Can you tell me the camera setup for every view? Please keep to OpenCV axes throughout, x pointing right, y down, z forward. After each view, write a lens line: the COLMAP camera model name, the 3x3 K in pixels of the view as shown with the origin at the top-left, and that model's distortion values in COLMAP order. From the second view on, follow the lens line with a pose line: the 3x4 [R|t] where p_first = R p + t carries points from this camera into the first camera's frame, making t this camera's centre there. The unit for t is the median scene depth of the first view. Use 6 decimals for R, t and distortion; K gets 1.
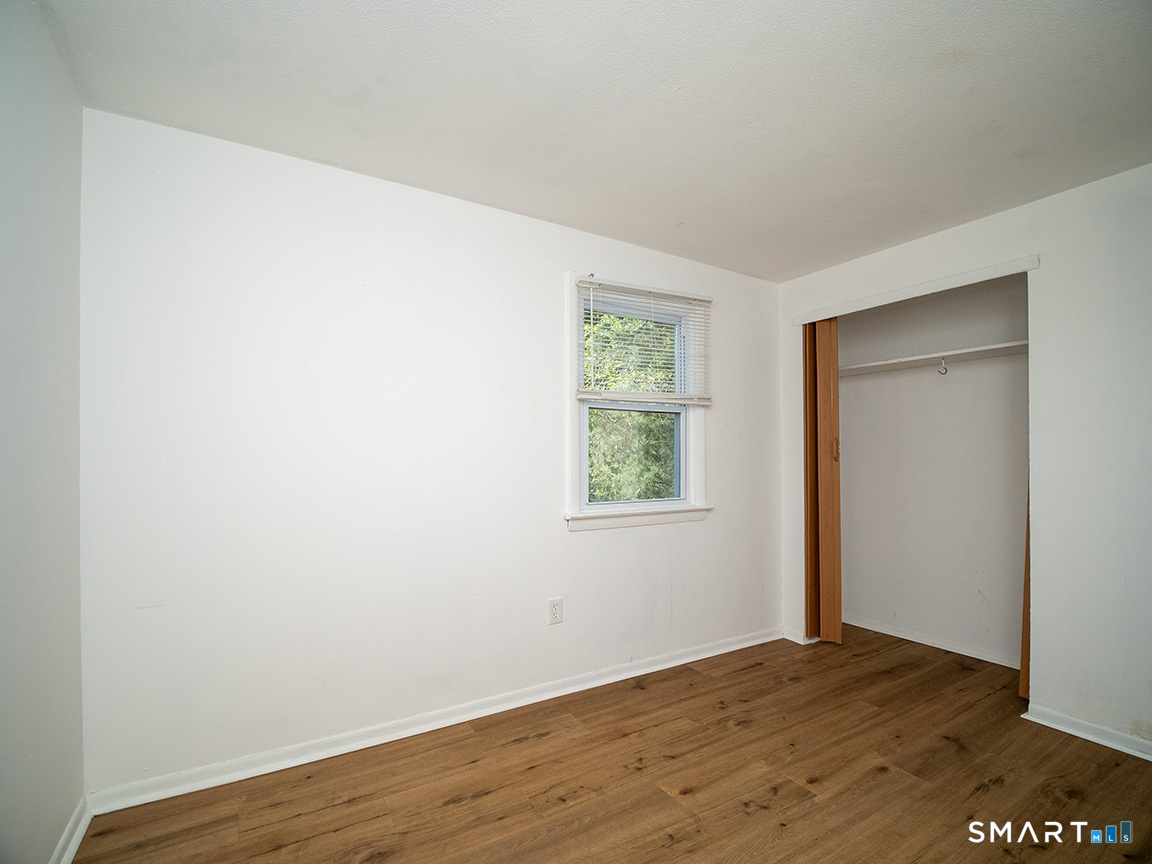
lens RADIAL K [[540.3, 0, 579.4], [0, 540.3, 462.1], [0, 0, 1]] dist [-0.016451, -0.000501]
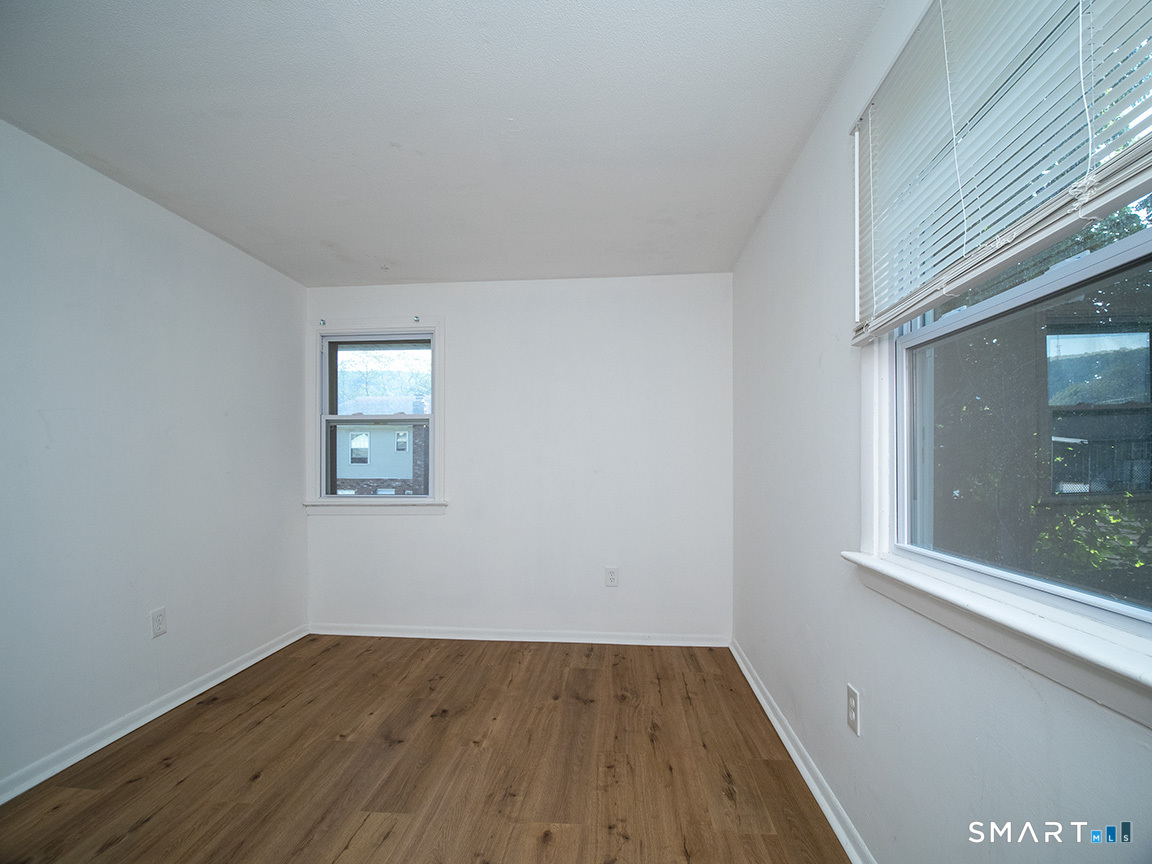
lens RADIAL K [[540.3, 0, 579.4], [0, 540.3, 462.1], [0, 0, 1]] dist [-0.016451, -0.000501]
pose [[-0.592839, 0.005069, -0.805305, 0.902181], [0.001586, 0.999986, 0.005128, -0.006110], [0.805320, 0.001763, -0.592838, 1.615471]]
